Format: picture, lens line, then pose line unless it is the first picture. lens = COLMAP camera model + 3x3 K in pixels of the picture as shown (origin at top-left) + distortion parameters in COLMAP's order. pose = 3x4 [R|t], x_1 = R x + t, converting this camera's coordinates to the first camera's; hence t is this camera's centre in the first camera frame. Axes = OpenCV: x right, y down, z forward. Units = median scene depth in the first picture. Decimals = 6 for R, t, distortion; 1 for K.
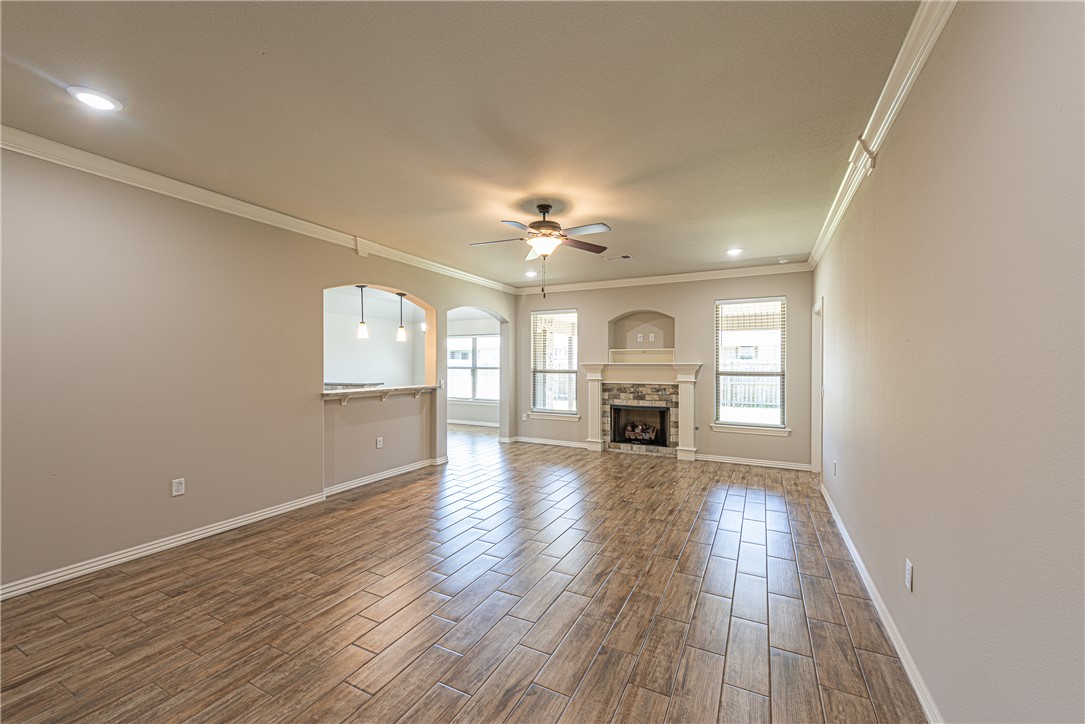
lens RADIAL K [[431.8, 0, 553.5], [0, 431.8, 351.0], [0, 0, 1]] dist [0.021308, -0.000126]
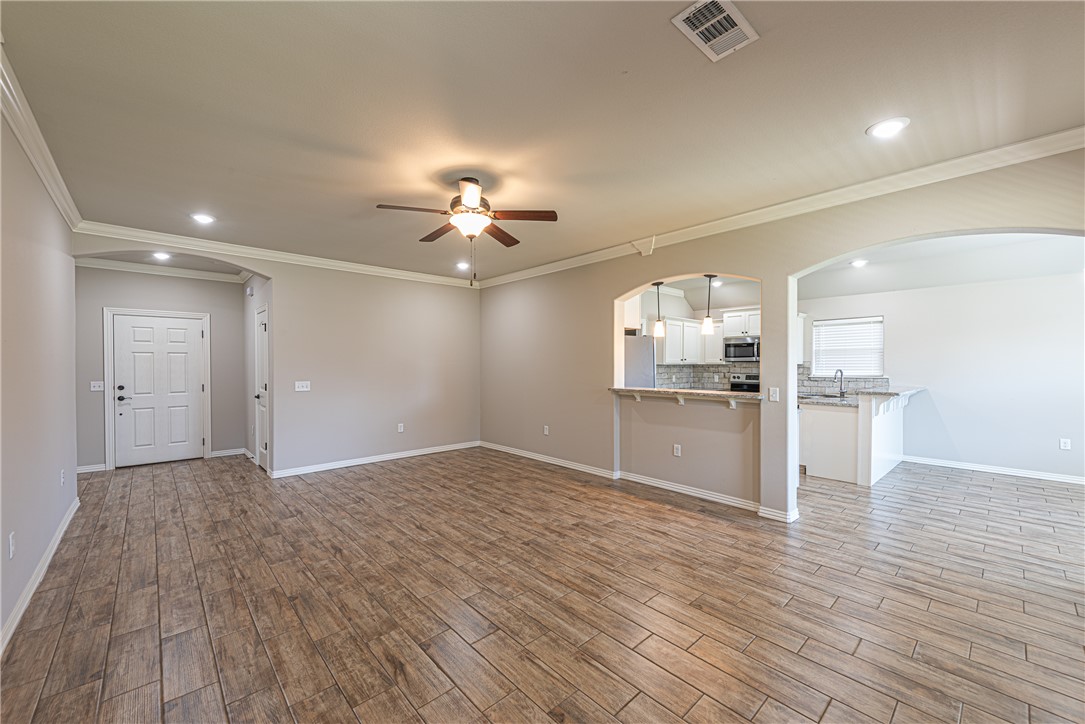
lens RADIAL K [[428.9, 0, 545.5], [0, 428.9, 364.5], [0, 0, 1]] dist [0.005939, -0.000386]
pose [[-0.368282, -0.000732, -0.929714, 0.696577], [0.028722, 0.999513, -0.012165, 0.046988], [0.929271, -0.031184, -0.368081, 1.417664]]
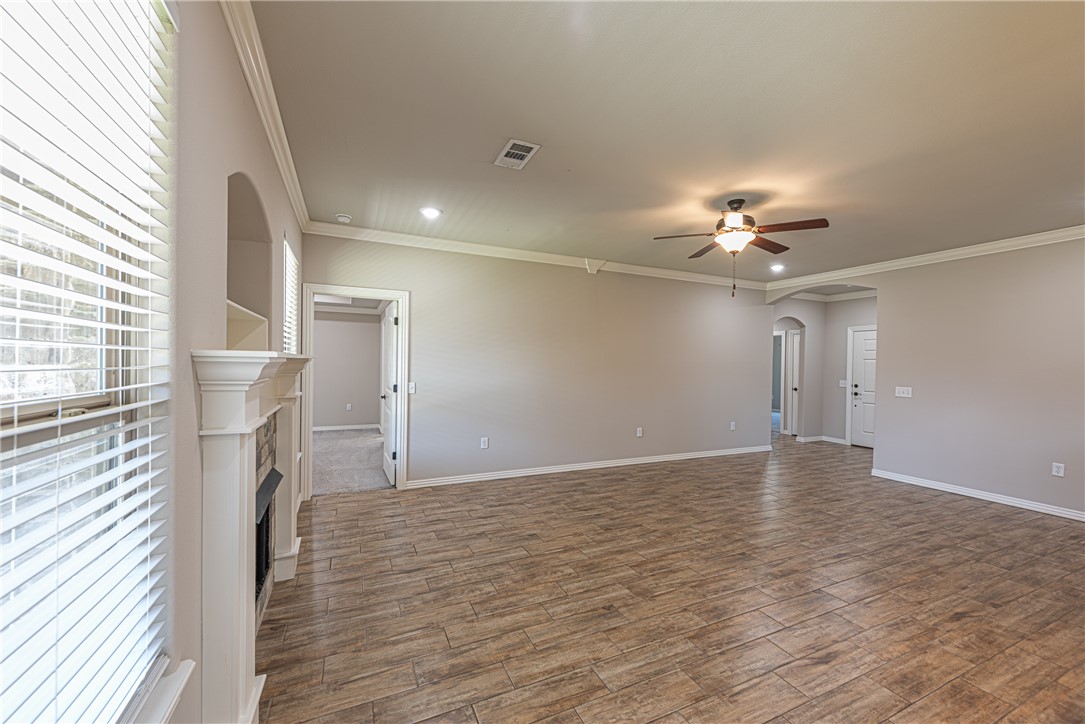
lens RADIAL K [[419.8, 0, 545.2], [0, 419.8, 363.6], [0, 0, 1]] dist [0.010926, -0.000406]
pose [[-0.772801, -0.016526, 0.634433, -0.285512], [-0.037097, 0.999128, -0.019162, 0.054997], [-0.633563, -0.038344, -0.772740, 1.932670]]
